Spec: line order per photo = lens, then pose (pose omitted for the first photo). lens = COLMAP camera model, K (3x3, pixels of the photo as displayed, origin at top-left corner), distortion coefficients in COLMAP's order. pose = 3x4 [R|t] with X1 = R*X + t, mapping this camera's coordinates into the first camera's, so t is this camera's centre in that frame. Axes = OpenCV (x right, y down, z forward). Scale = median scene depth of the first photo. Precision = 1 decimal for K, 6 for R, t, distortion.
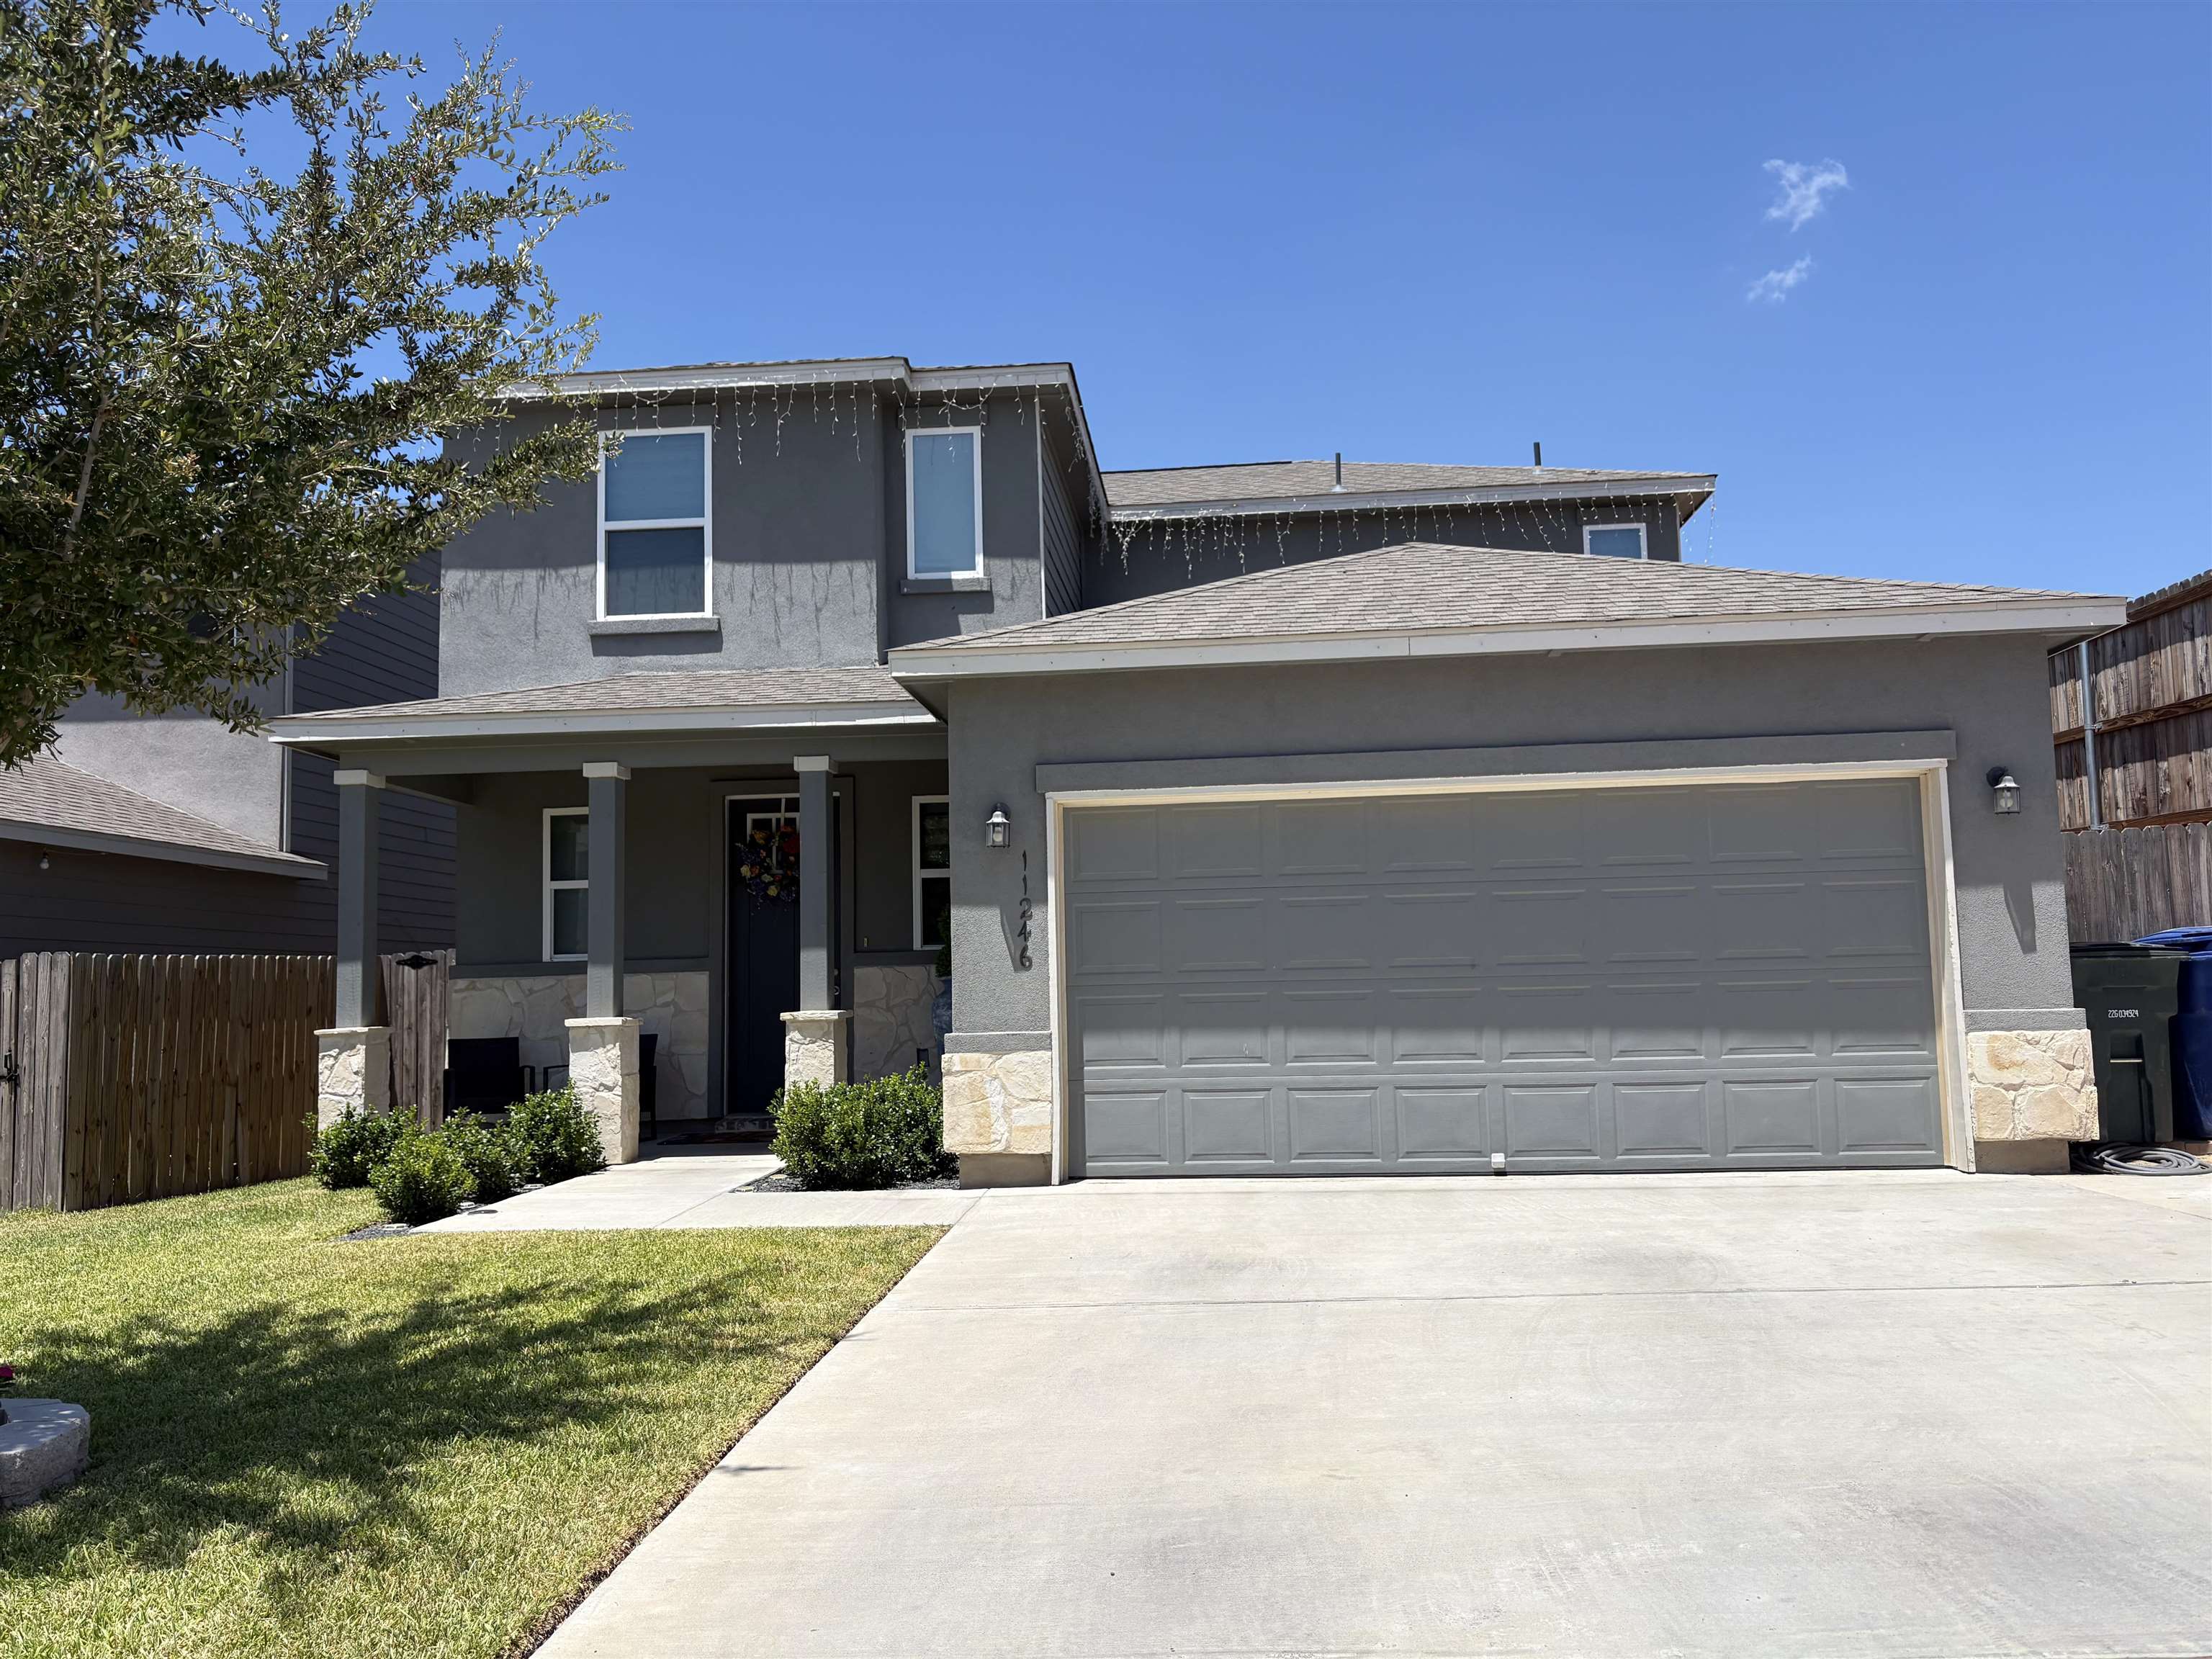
lens RADIAL K [[1671.5, 0, 1103.1], [0, 1671.5, 837.6], [0, 0, 1]] dist [0.045433, -0.045761]
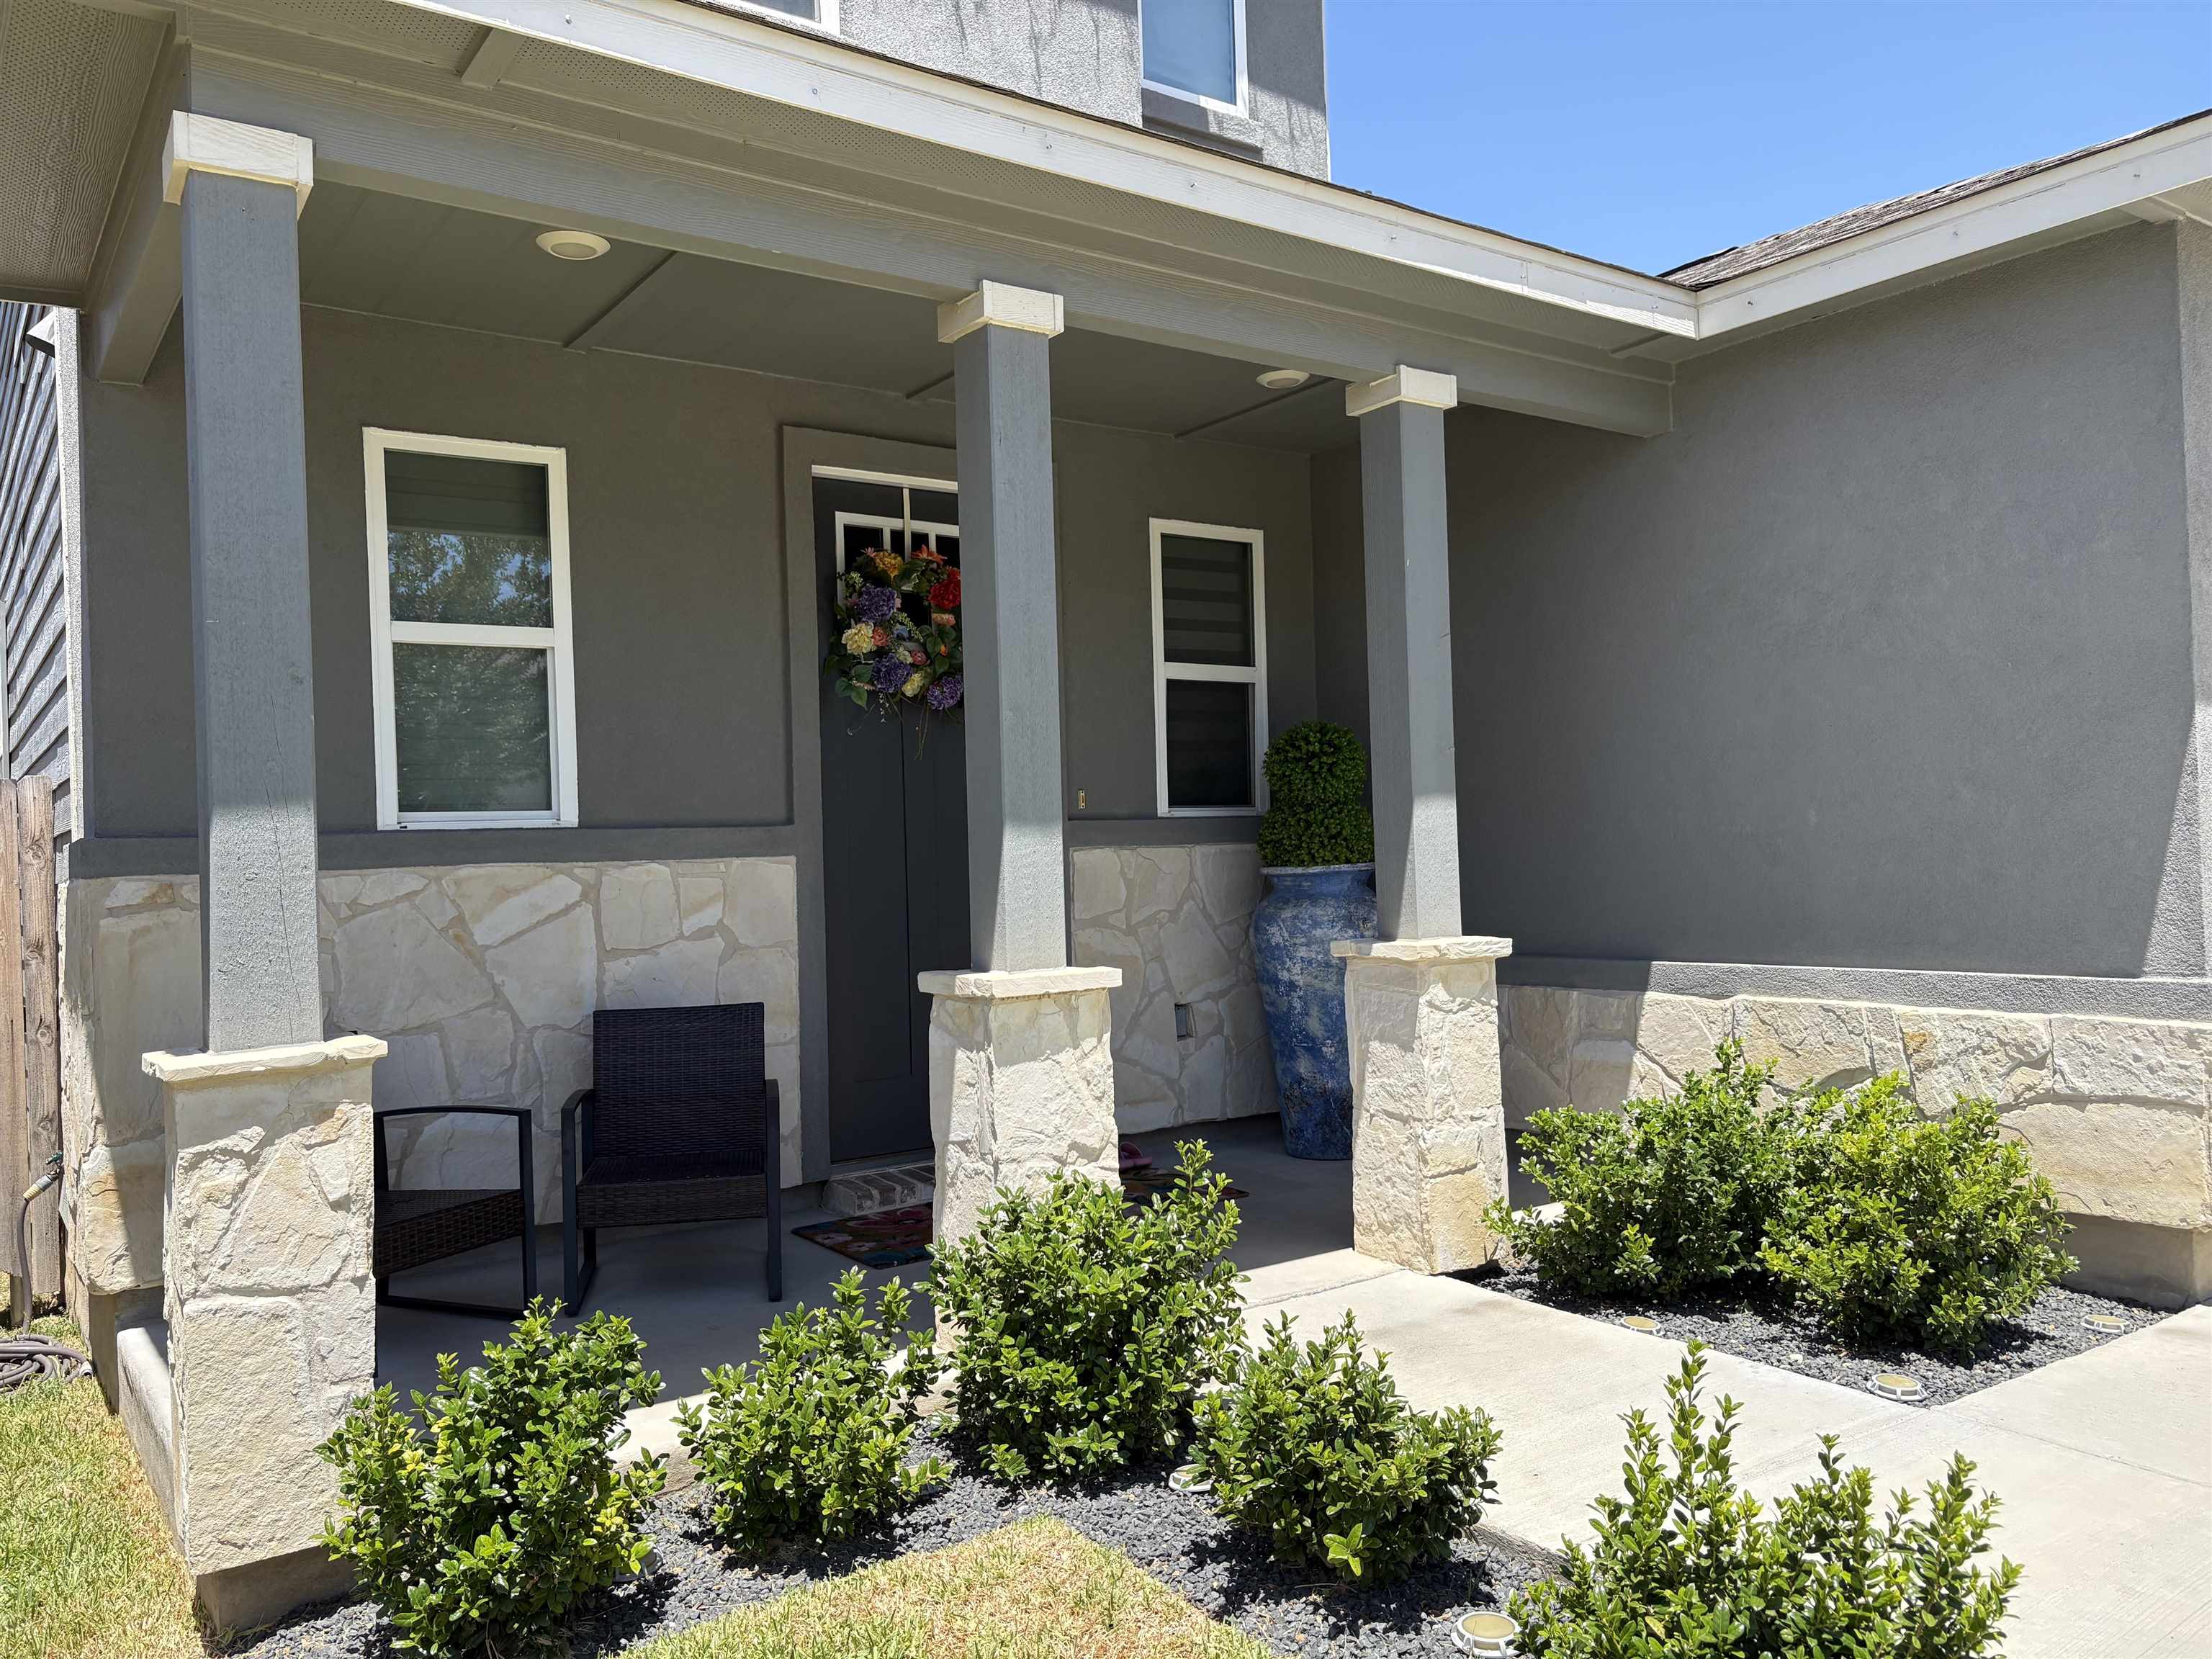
lens RADIAL K [[1671.5, 0, 1098.1], [0, 1671.5, 833.6], [0, 0, 1]] dist [0.045433, -0.045761]
pose [[0.769932, 0.010262, 0.638043, -0.531154], [-0.046475, 0.998117, 0.040029, 0.061376], [-0.636431, -0.060473, 0.768959, 0.713299]]
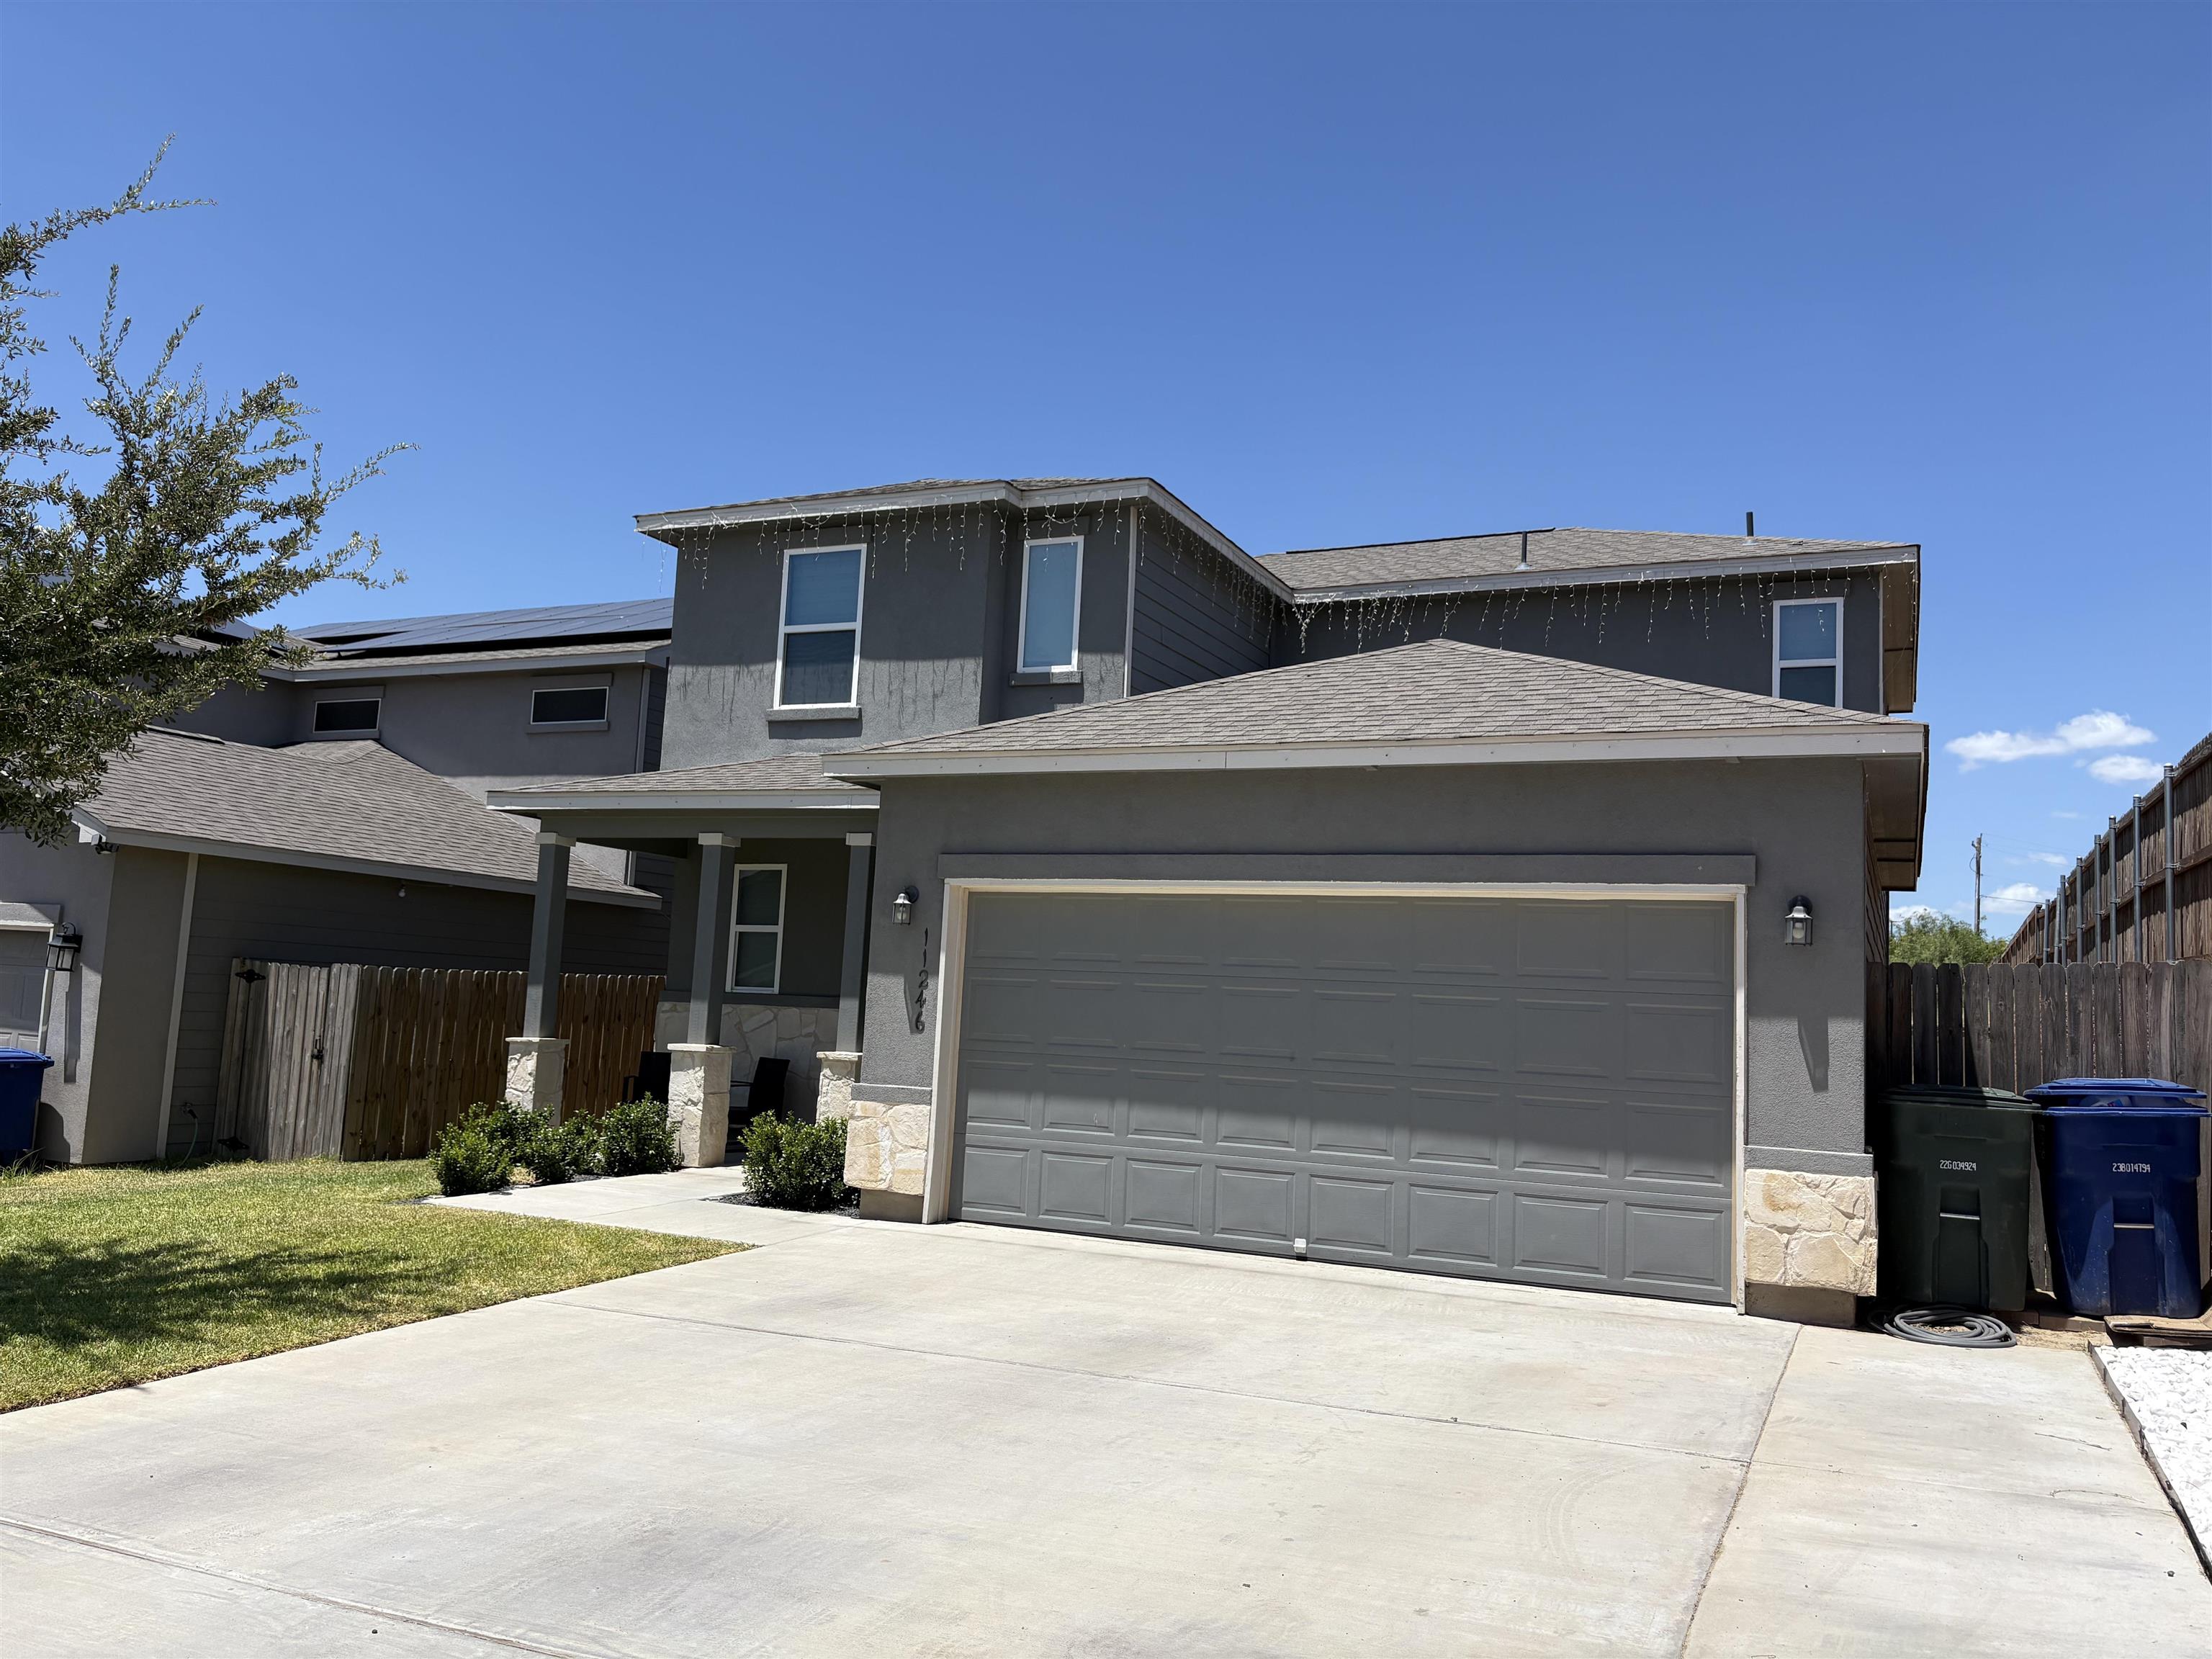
lens RADIAL K [[1671.5, 0, 1126.2], [0, 1671.5, 817.0], [0, 0, 1]] dist [0.045433, -0.045761]
pose [[0.936496, 0.027279, -0.349616, 0.413263], [-0.036919, 0.999099, -0.020939, -0.042881], [0.348730, 0.032517, 0.936659, -0.030781]]
